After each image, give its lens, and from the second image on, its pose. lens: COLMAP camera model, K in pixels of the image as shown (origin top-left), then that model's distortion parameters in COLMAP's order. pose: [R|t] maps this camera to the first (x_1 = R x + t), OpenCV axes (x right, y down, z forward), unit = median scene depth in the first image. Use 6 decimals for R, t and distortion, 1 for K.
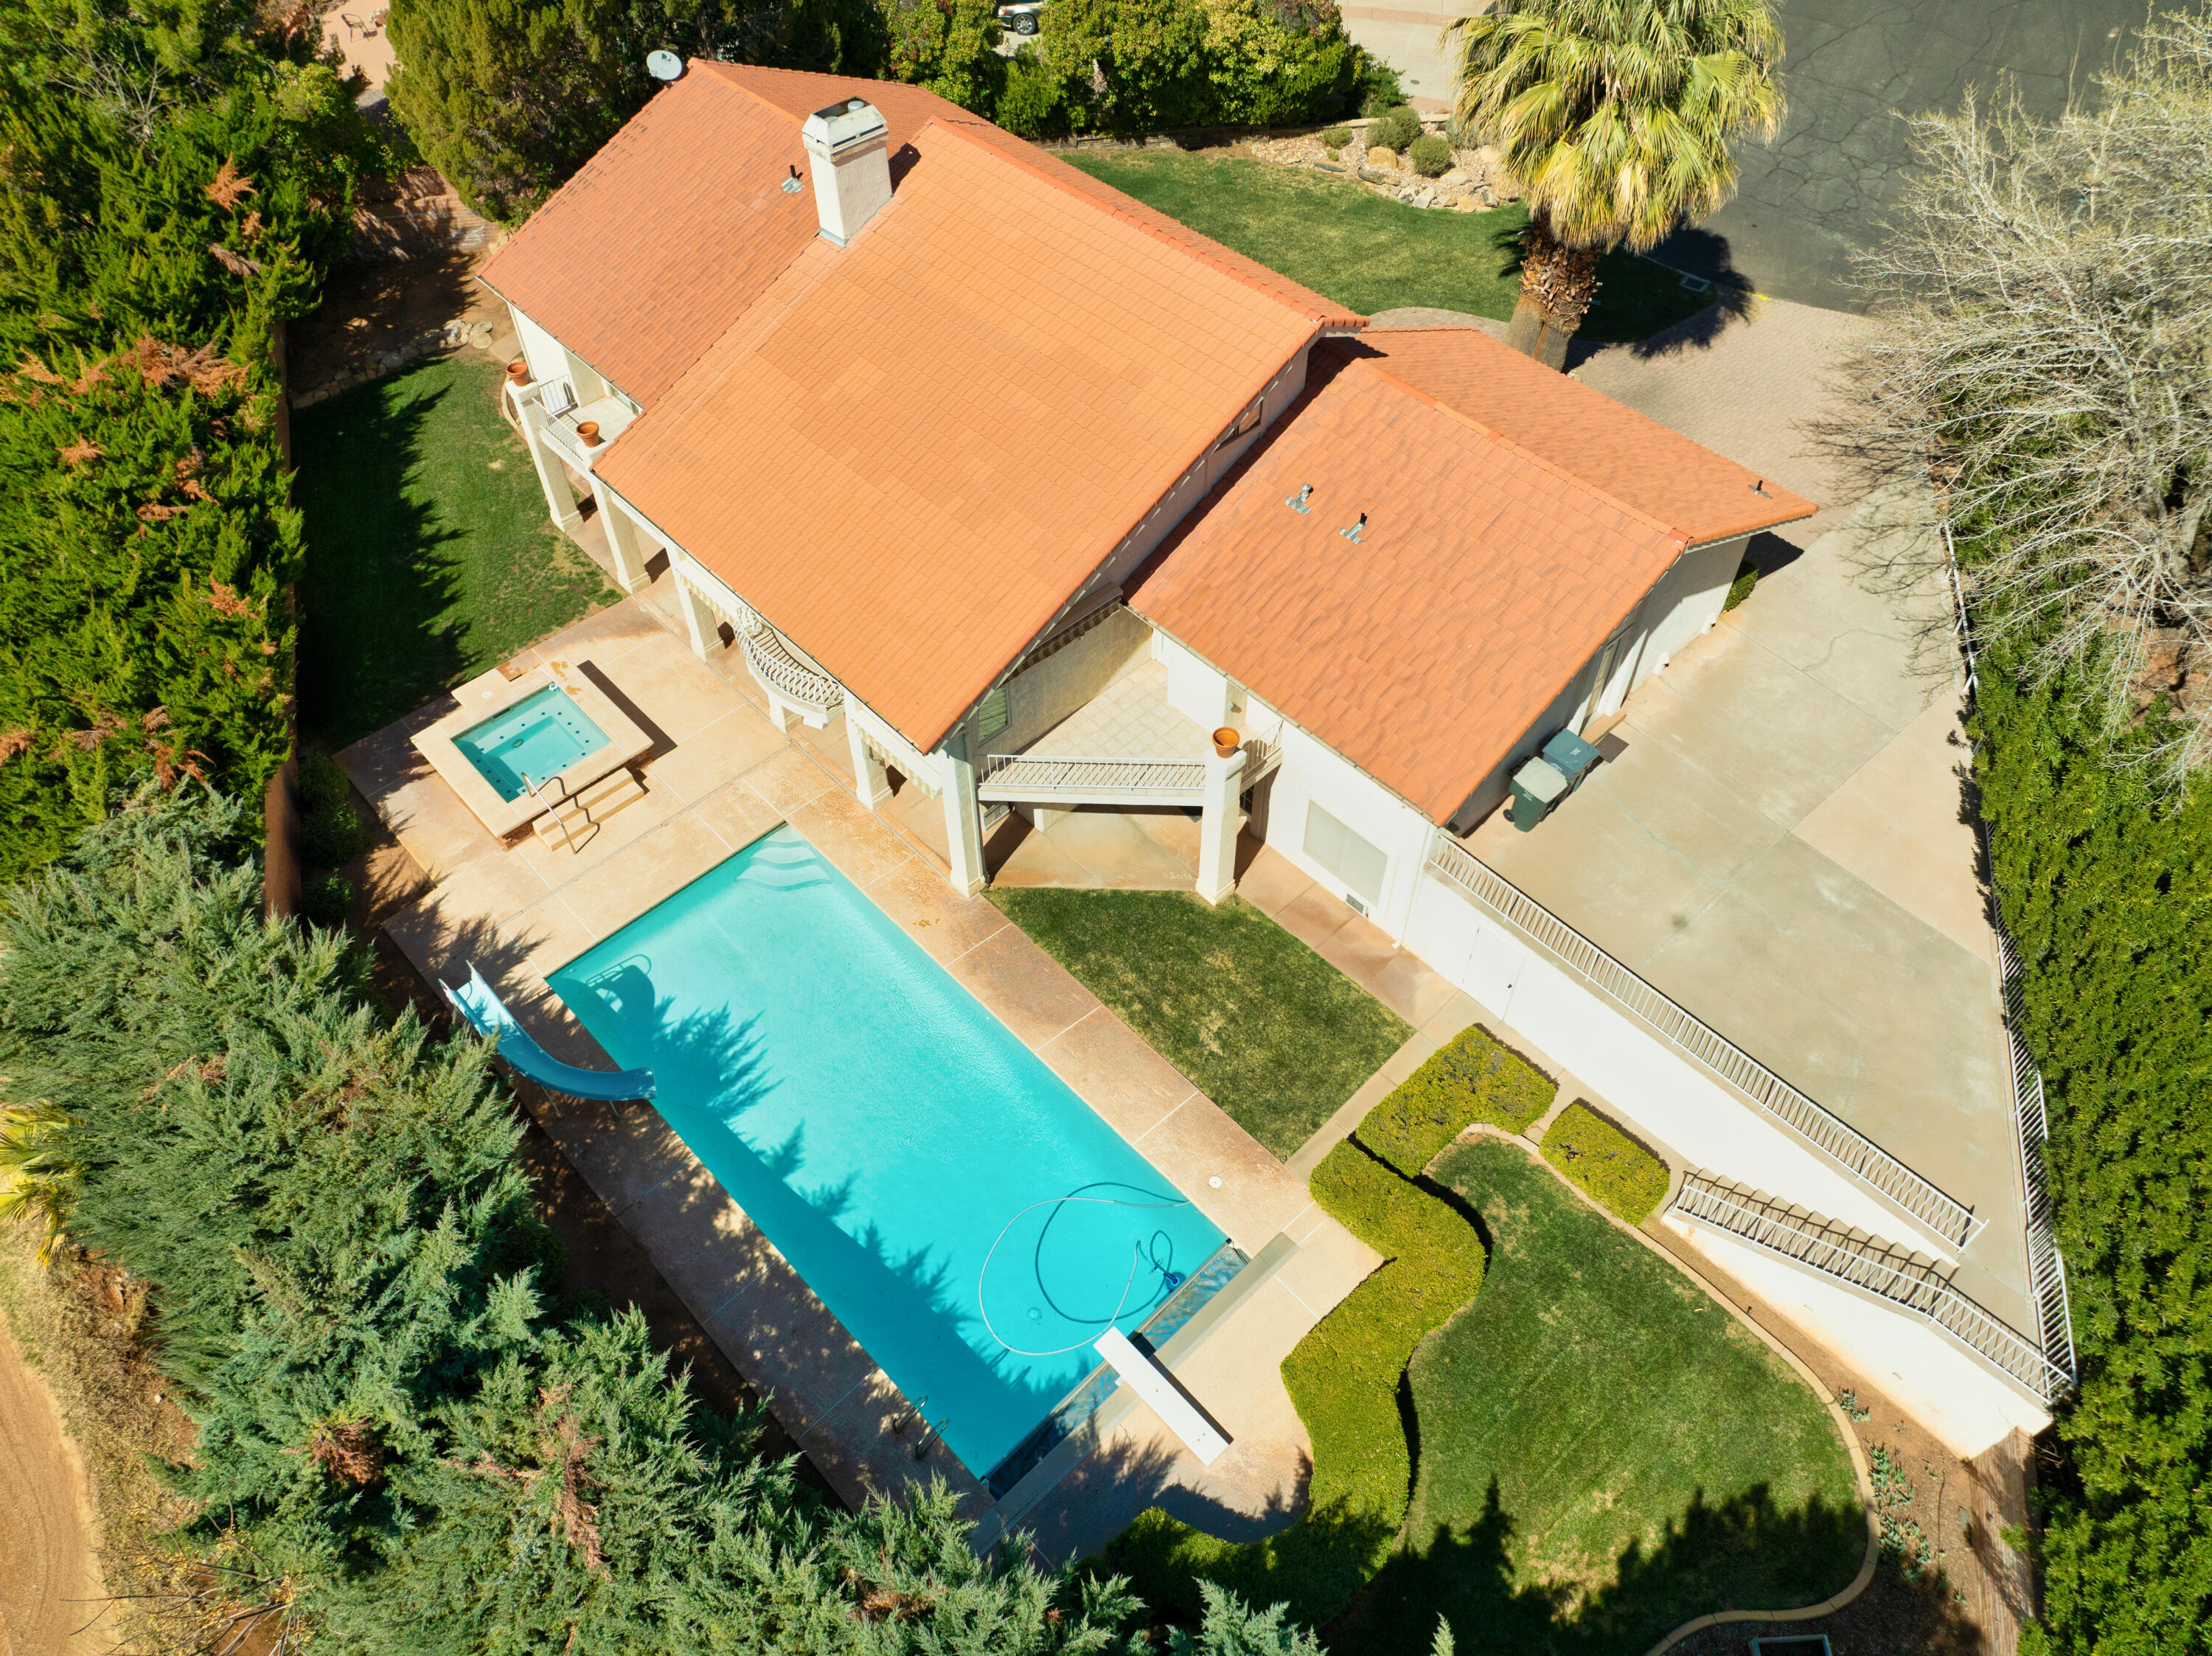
lens RADIAL K [[1572.7, 0, 1113.5], [0, 1572.7, 821.9], [0, 0, 1]] dist [-0.052622, 0.016235]
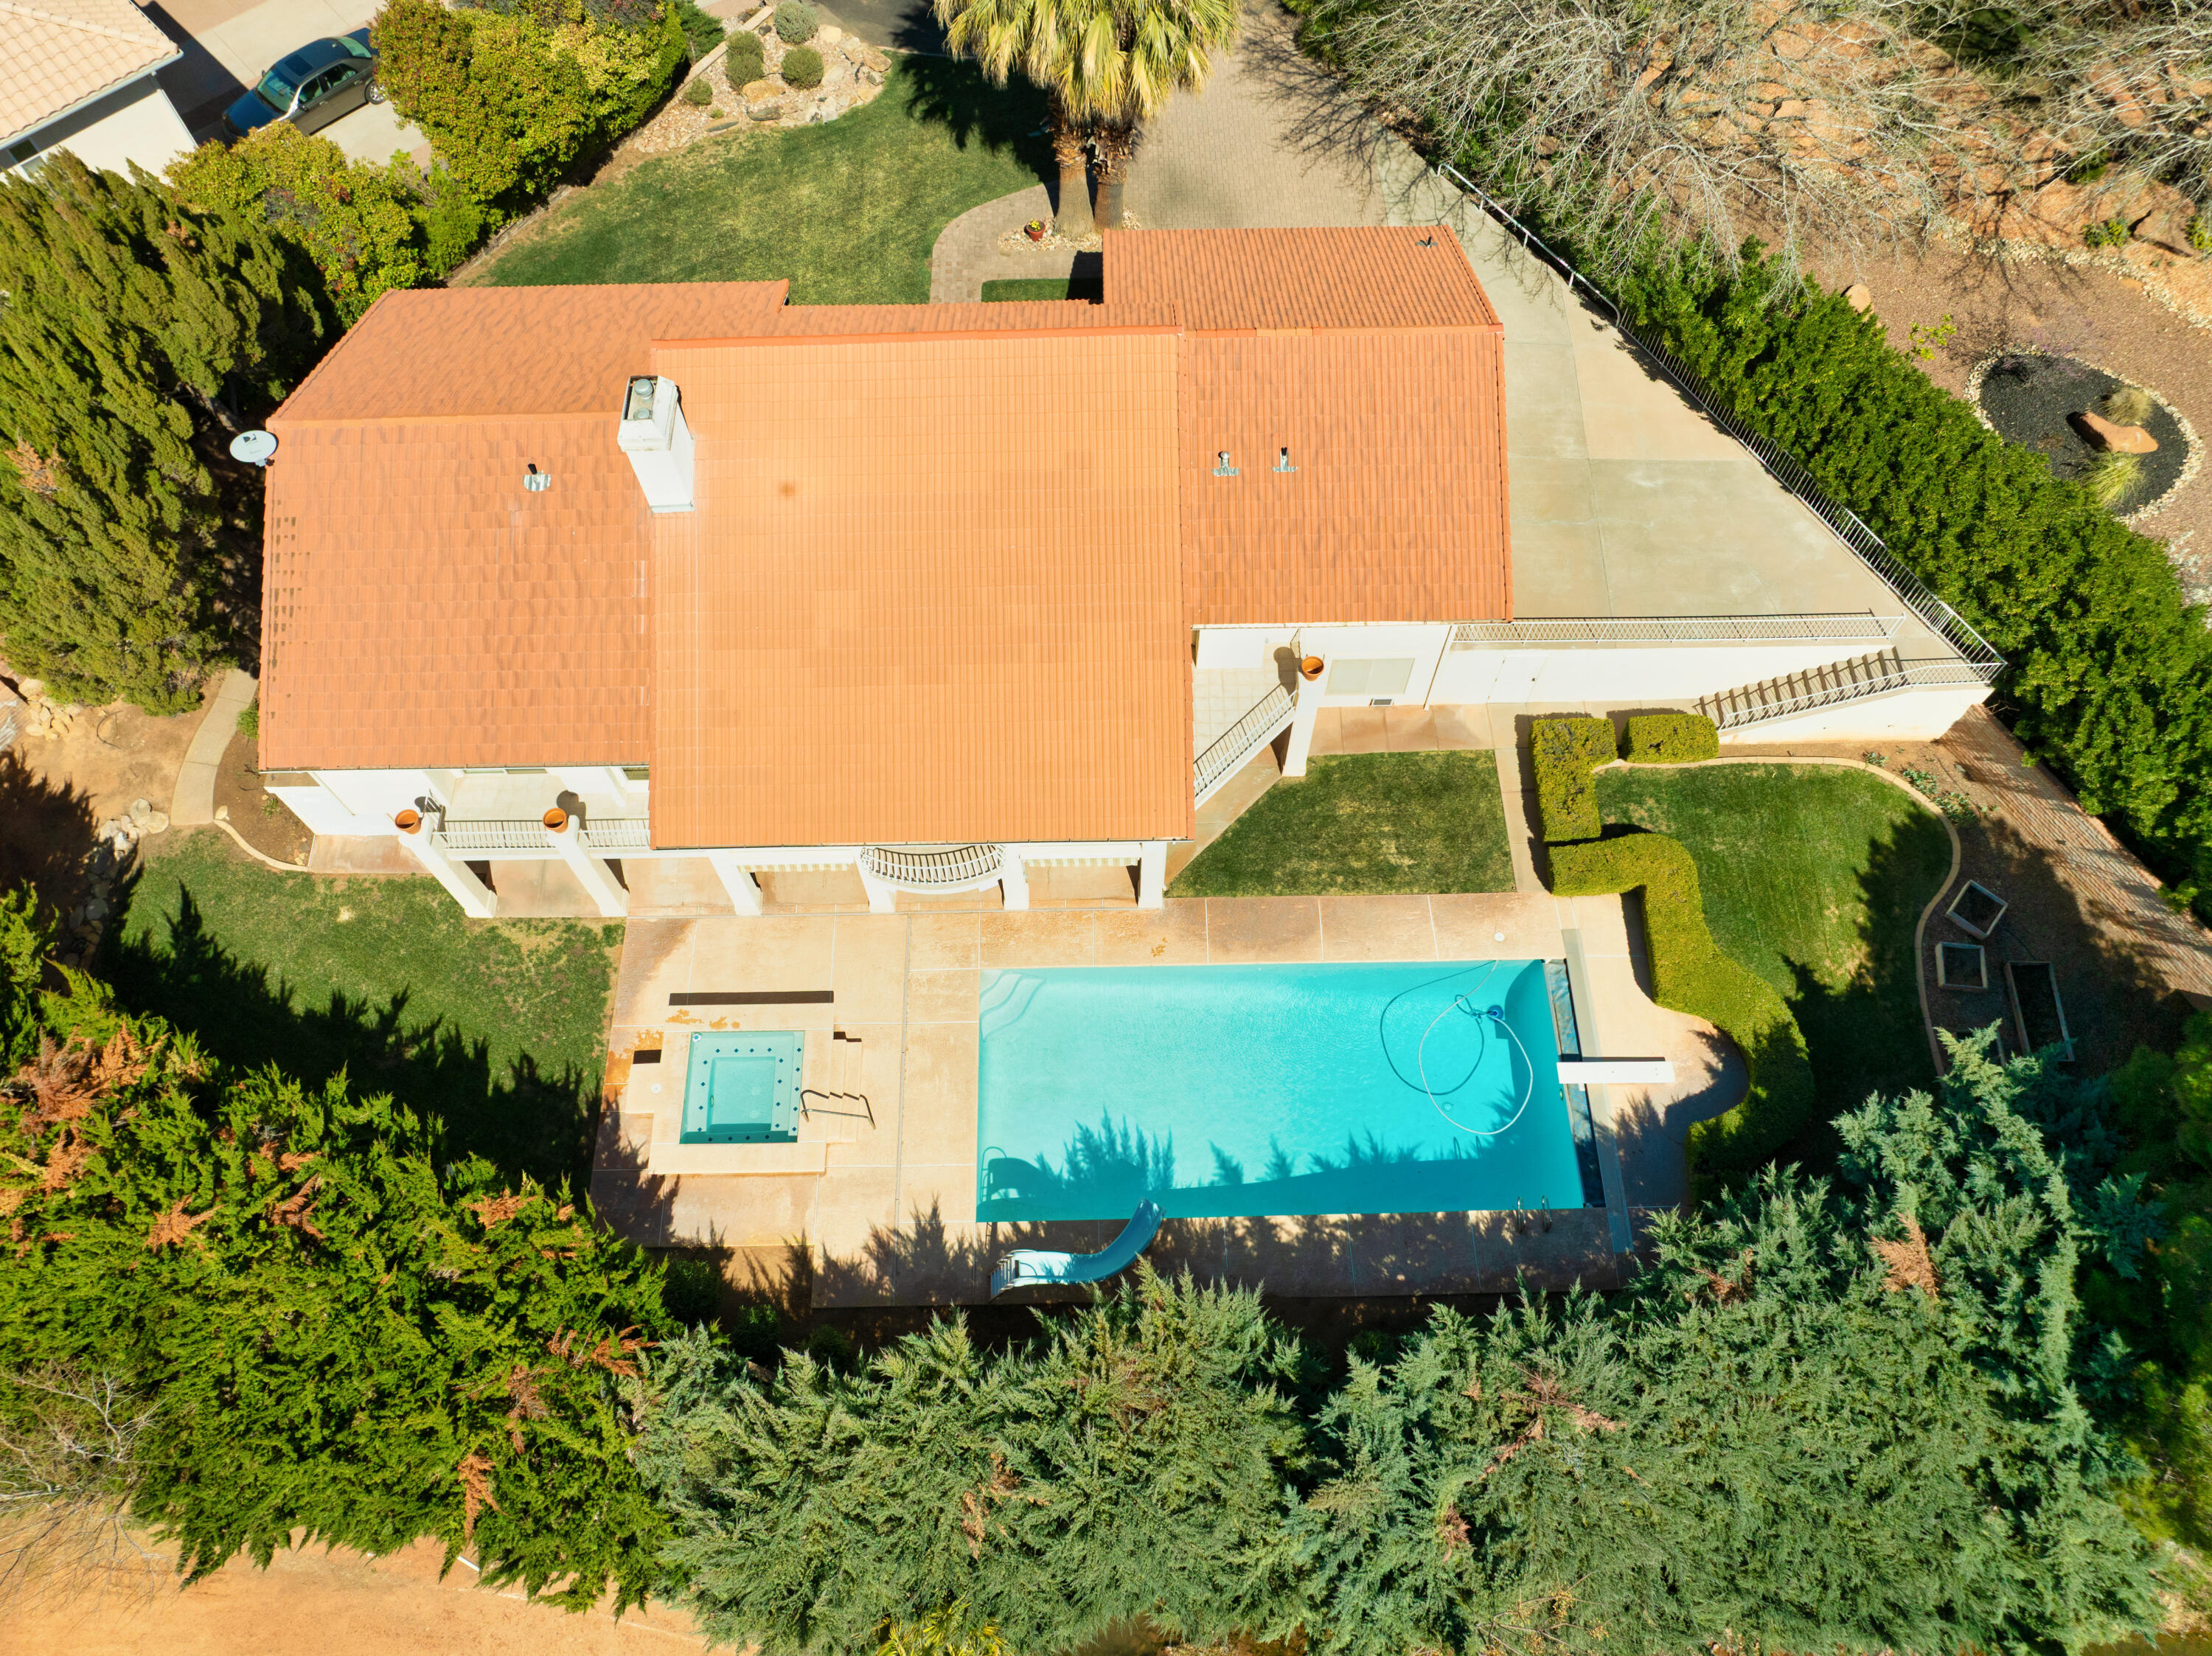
lens RADIAL K [[1572.7, 0, 1113.5], [0, 1572.7, 821.9], [0, 0, 1]] dist [-0.052622, 0.016235]
pose [[0.673886, -0.656882, 0.338206, -0.508455], [0.565139, 0.753143, 0.336738, -0.446409], [-0.475915, -0.035790, 0.878763, -0.002003]]
